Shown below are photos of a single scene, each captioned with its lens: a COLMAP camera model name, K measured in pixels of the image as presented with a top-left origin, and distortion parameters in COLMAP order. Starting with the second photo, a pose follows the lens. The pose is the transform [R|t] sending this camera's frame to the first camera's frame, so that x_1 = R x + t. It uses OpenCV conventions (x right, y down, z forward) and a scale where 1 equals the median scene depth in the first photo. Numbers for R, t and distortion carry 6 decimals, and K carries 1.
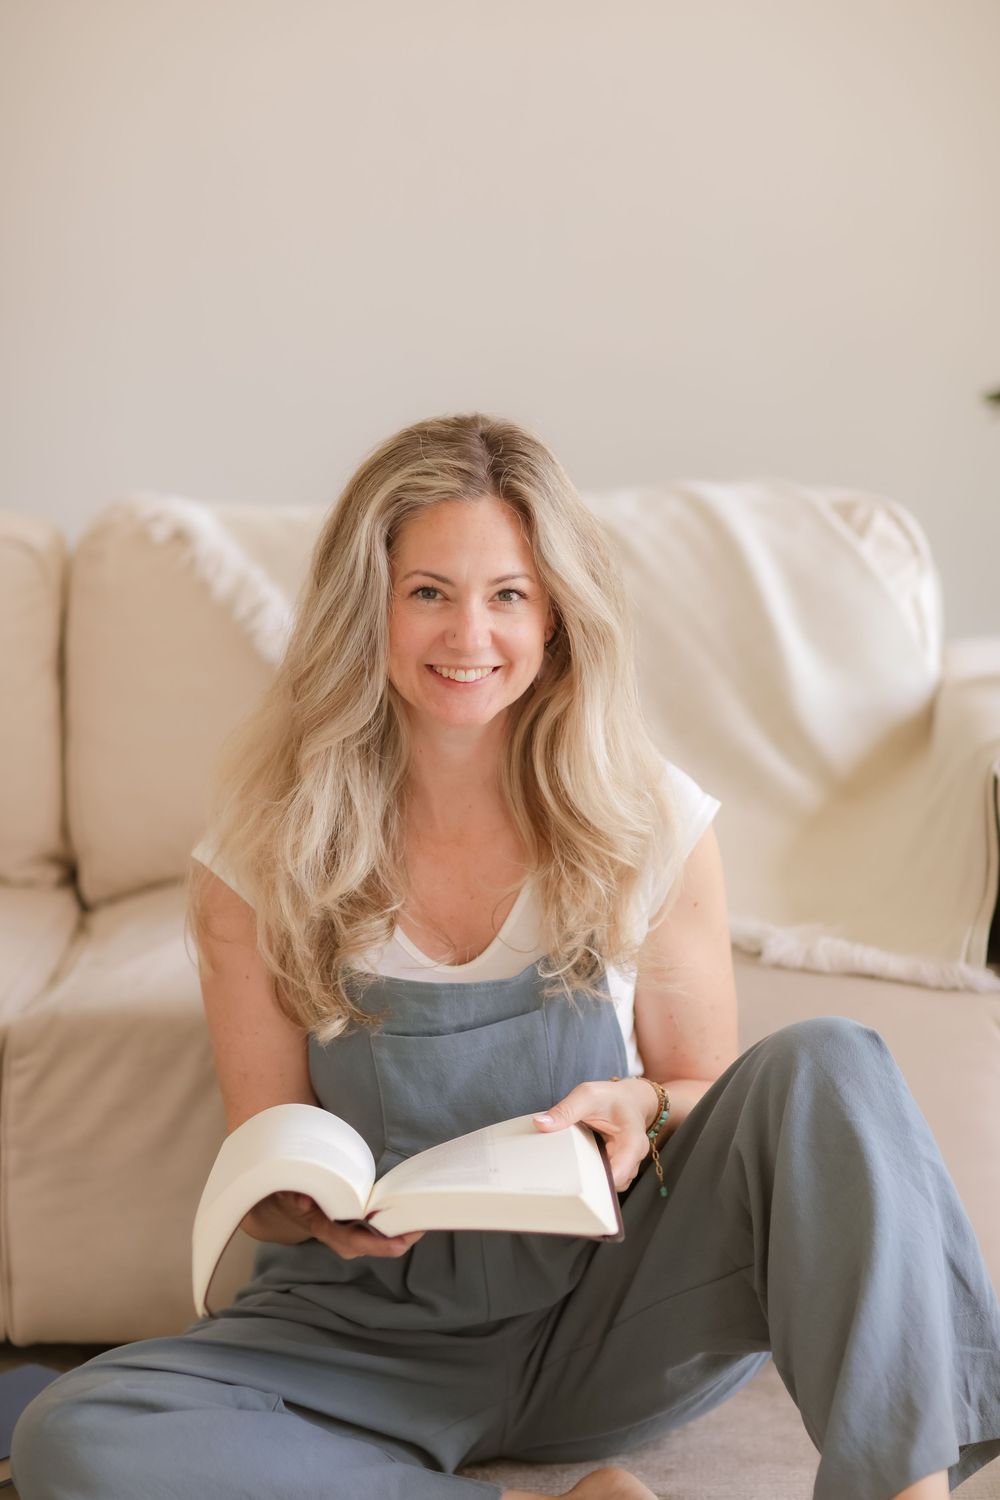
lens RADIAL K [[3693.2, 0, 505.6], [0, 3693.2, 751.0], [0, 0, 1]] dist [-0.150851, 0.000000]
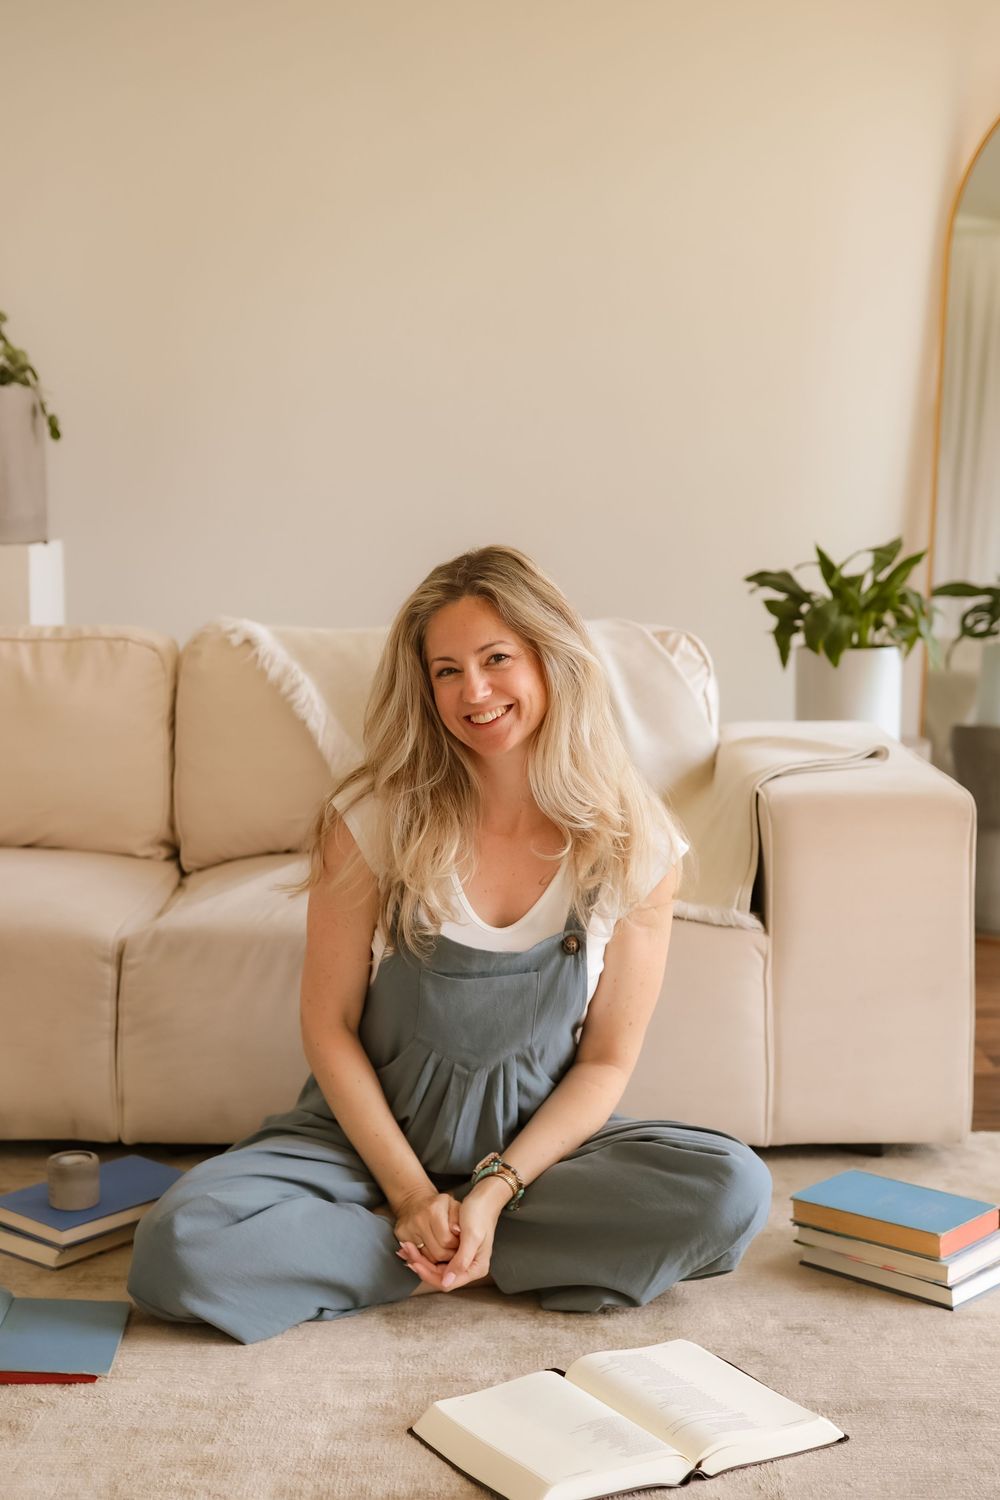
lens RADIAL K [[2075.2, 0, 488.3], [0, 2075.2, 752.6], [0, 0, 1]] dist [-0.019110, 0.000000]
pose [[0.999633, 0.021477, 0.016483, 0.002369], [-0.020774, 0.998915, -0.041672, 0.025806], [-0.017361, 0.041314, 0.998995, 0.099706]]
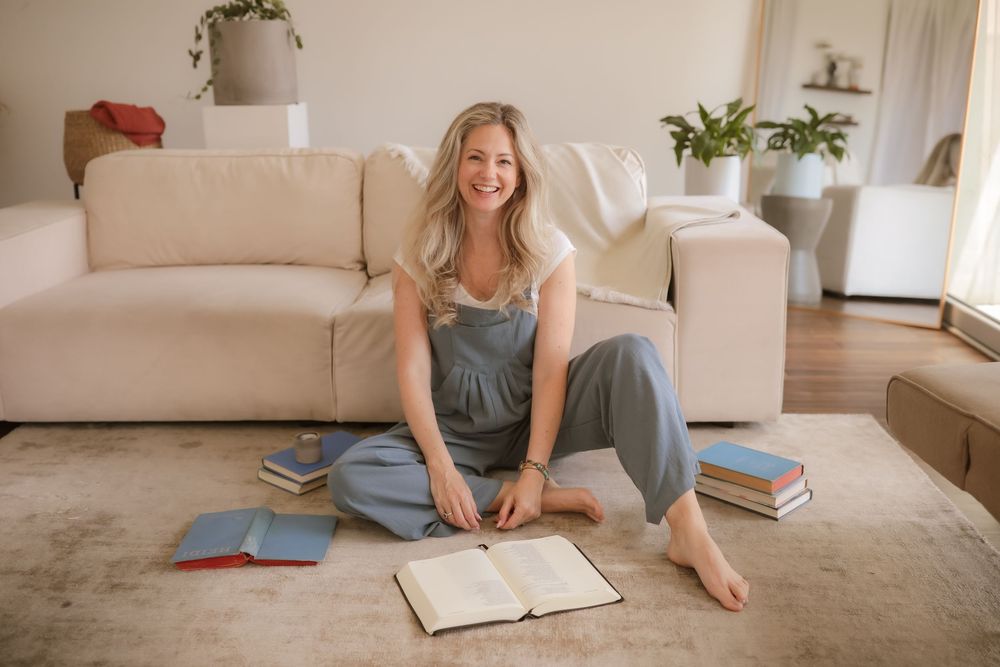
lens RADIAL K [[959.6, 0, 507.6], [0, 959.6, 316.8], [0, 0, 1]] dist [-0.017336, 0.000000]
pose [[0.999862, 0.016629, 0.000019, 0.002763], [-0.016580, 0.996781, 0.078444, 0.010859], [0.001285, -0.078433, 0.996919, 0.202409]]
